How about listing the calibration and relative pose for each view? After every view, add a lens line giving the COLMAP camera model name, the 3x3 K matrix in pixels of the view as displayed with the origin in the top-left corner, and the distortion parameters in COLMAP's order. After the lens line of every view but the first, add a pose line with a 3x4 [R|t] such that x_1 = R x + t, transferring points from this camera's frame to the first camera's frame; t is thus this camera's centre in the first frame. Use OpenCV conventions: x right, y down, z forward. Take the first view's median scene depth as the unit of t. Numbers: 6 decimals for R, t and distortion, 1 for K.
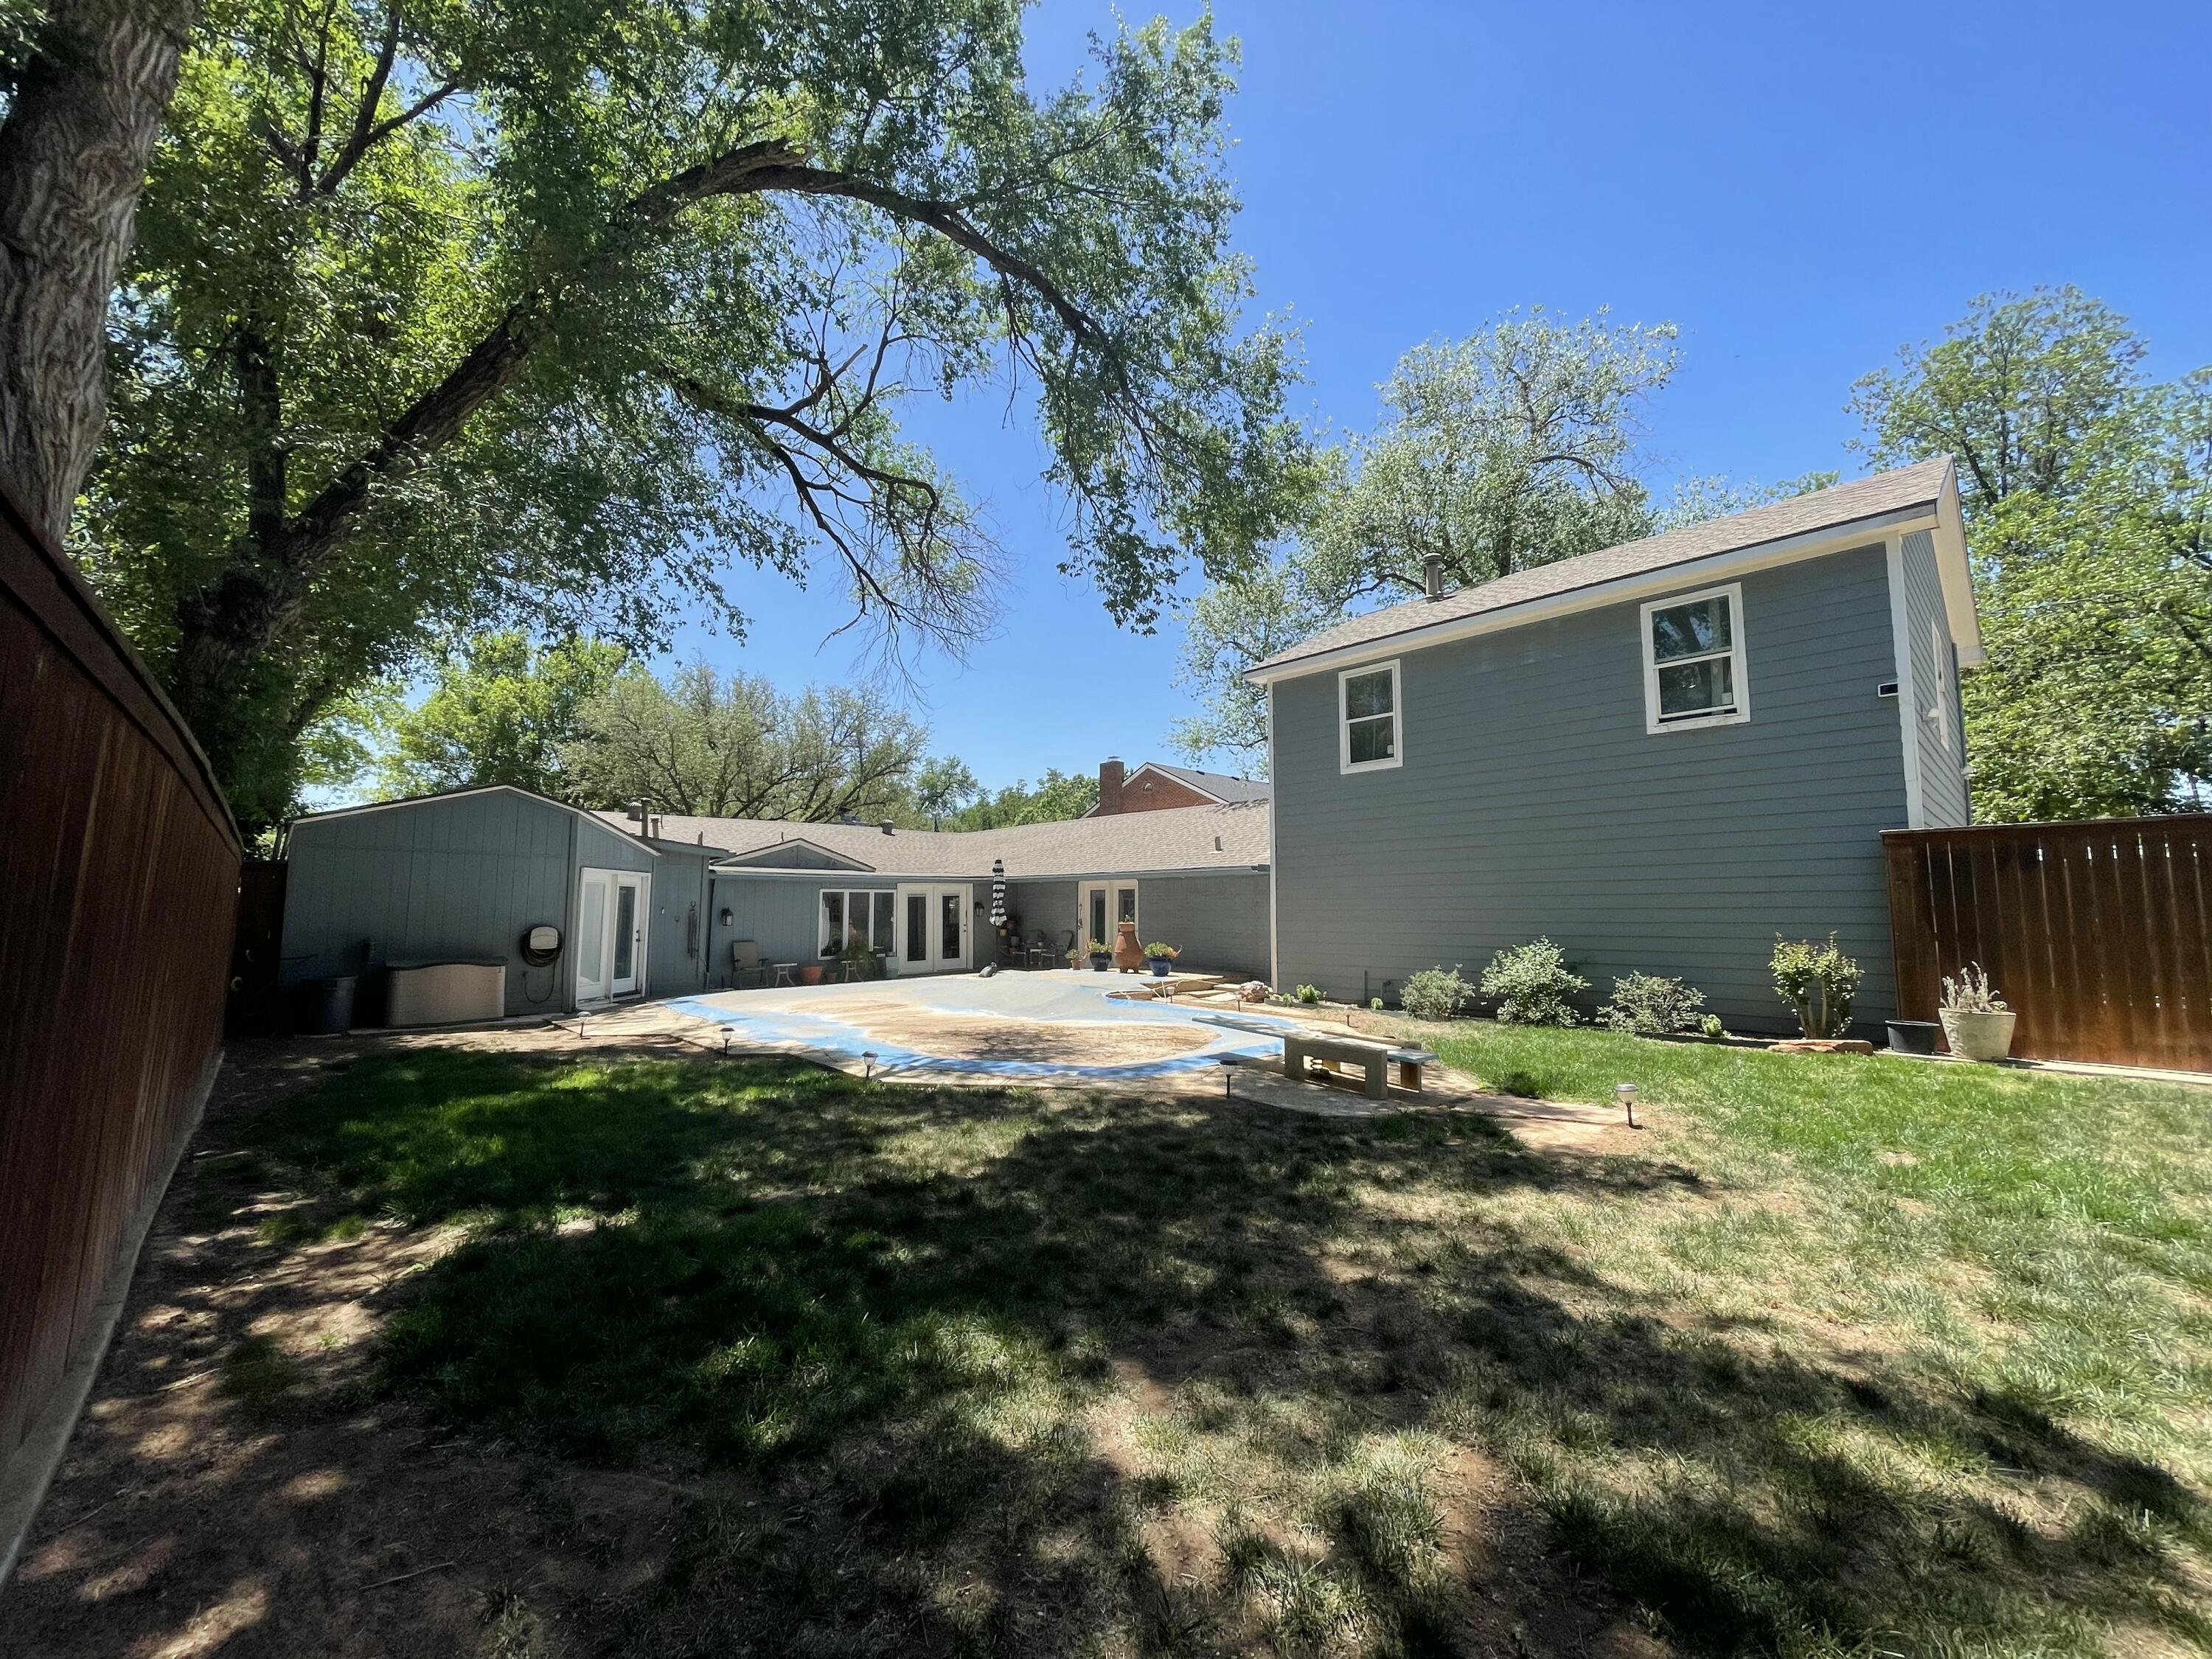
lens RADIAL K [[883.1, 0, 1098.5], [0, 883.1, 834.5], [0, 0, 1]] dist [-0.002718, -0.000661]
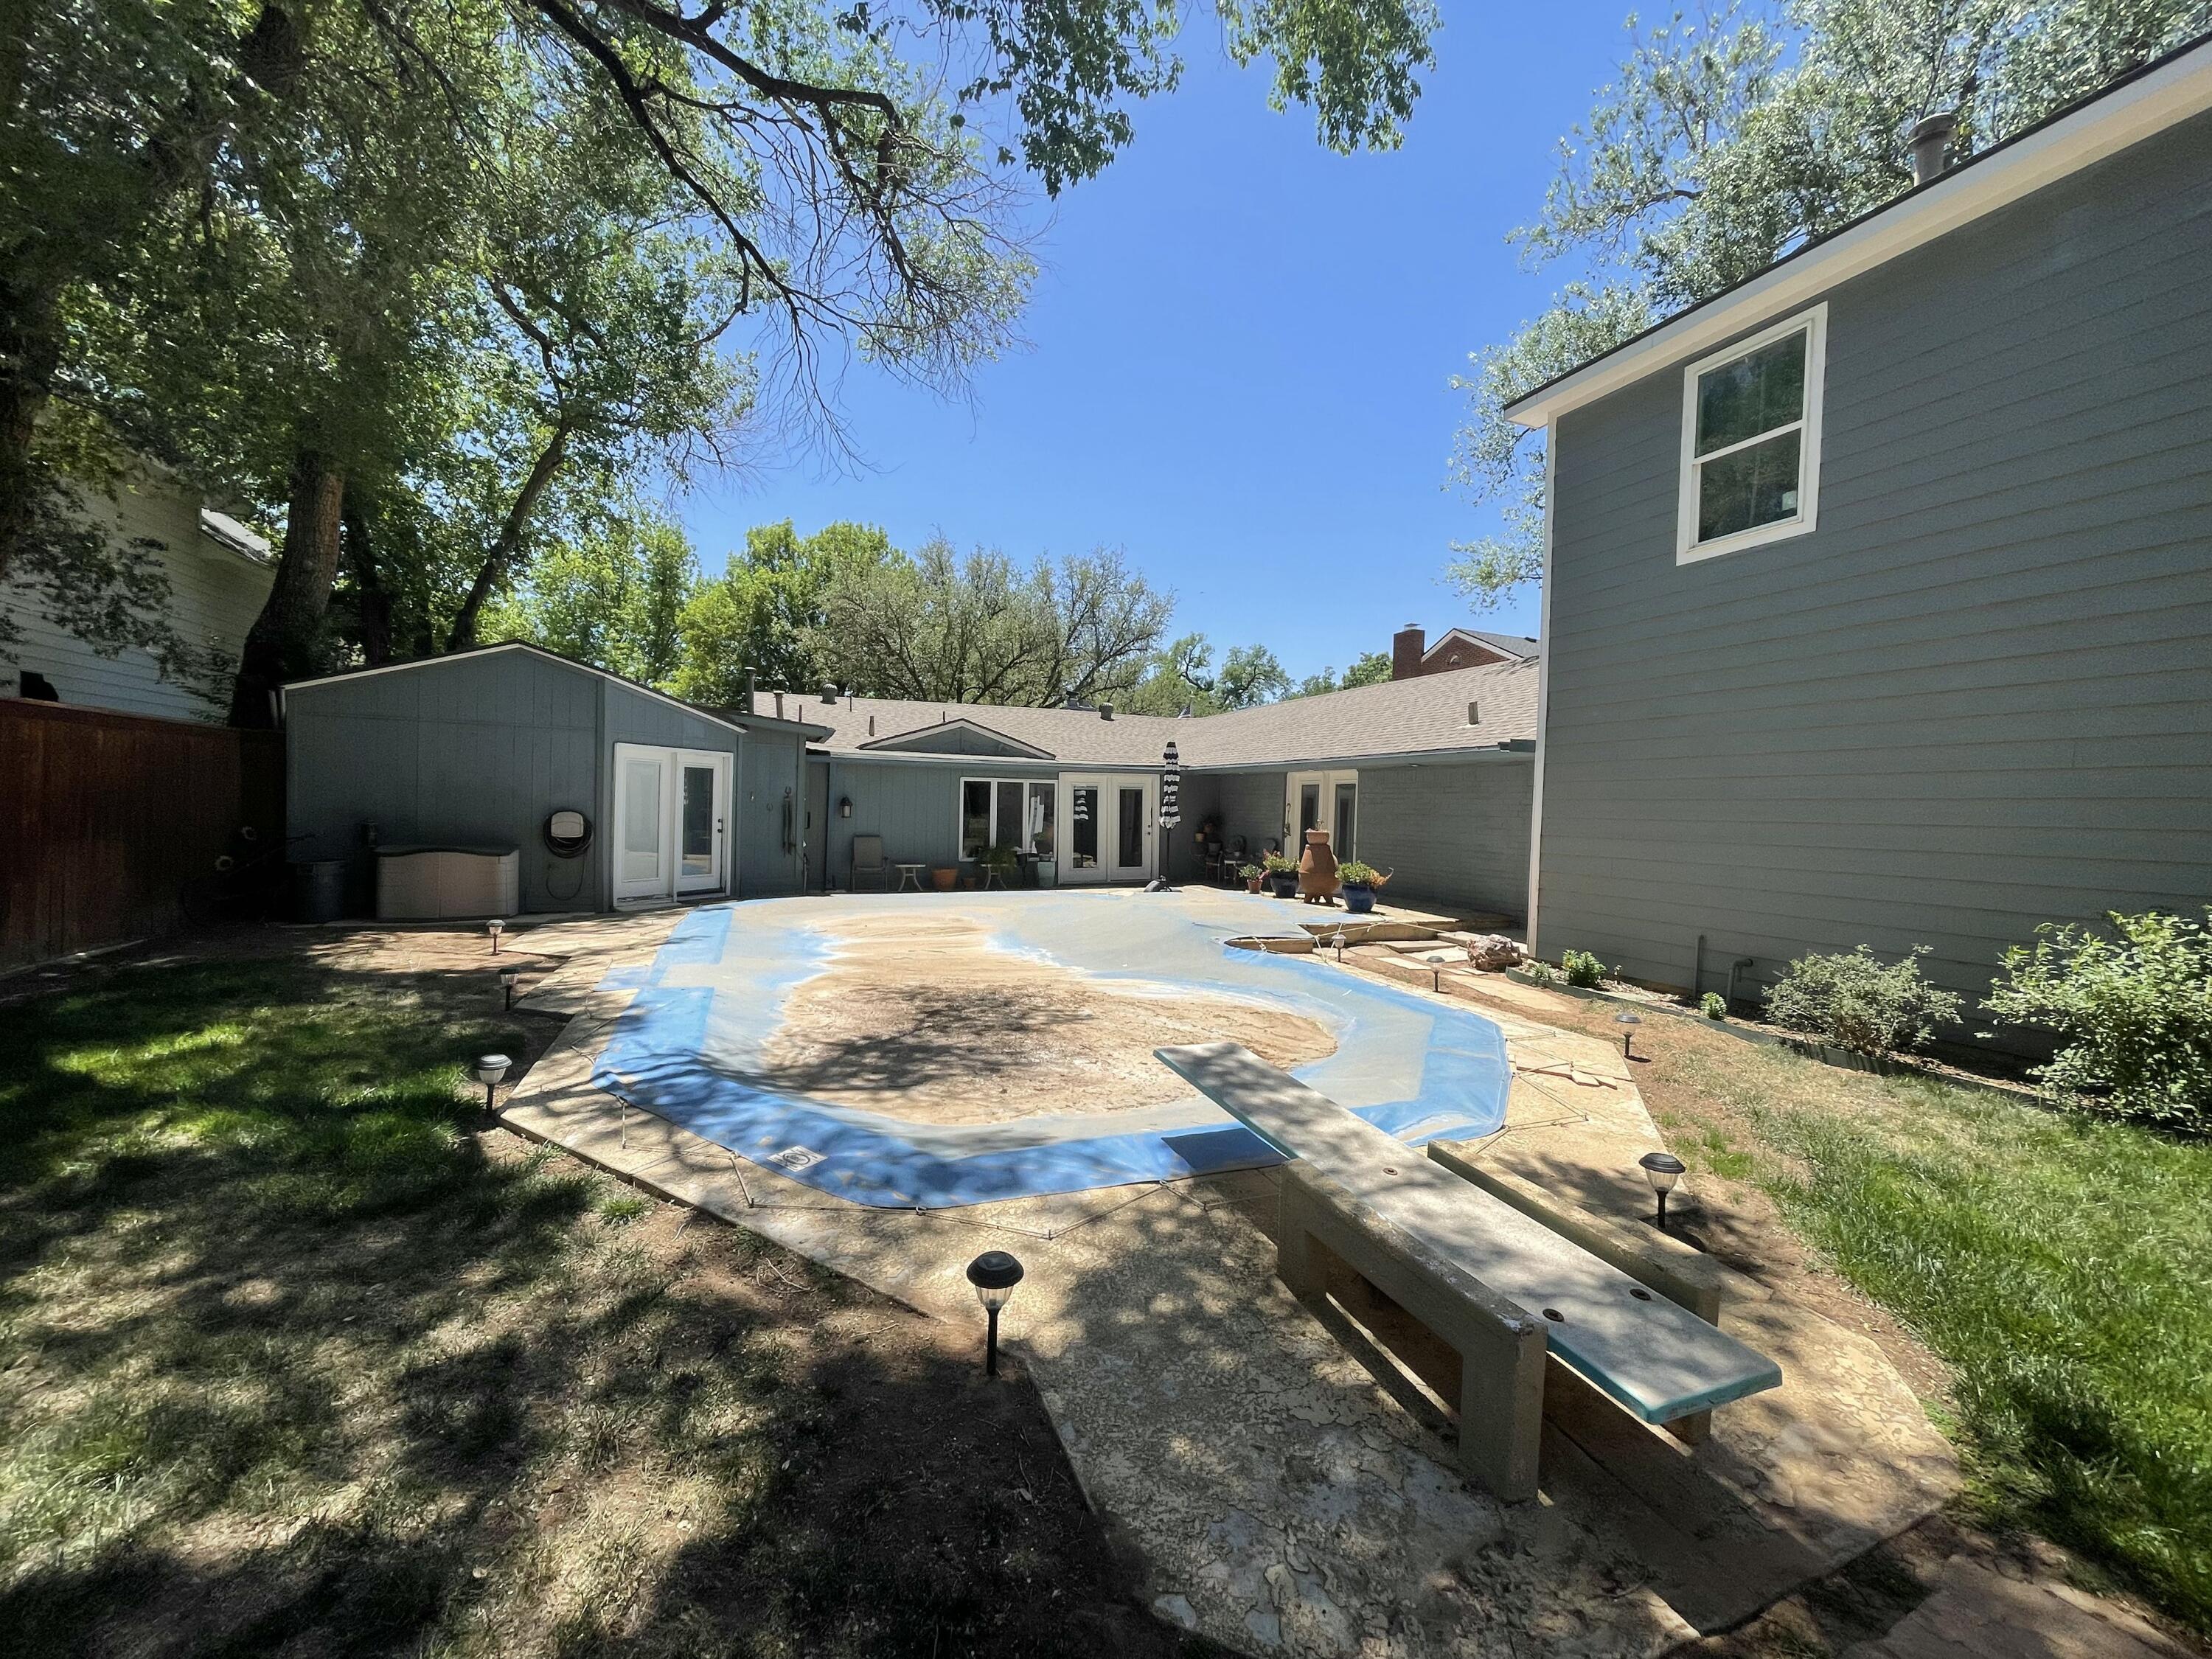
lens RADIAL K [[885.8, 0, 1109.6], [0, 885.8, 828.4], [0, 0, 1]] dist [-0.000345, 0.000003]
pose [[0.931922, 0.033097, -0.361146, 0.167914], [0.004341, 0.994738, 0.102363, 0.035867], [0.362633, -0.096962, 0.926874, 0.400046]]
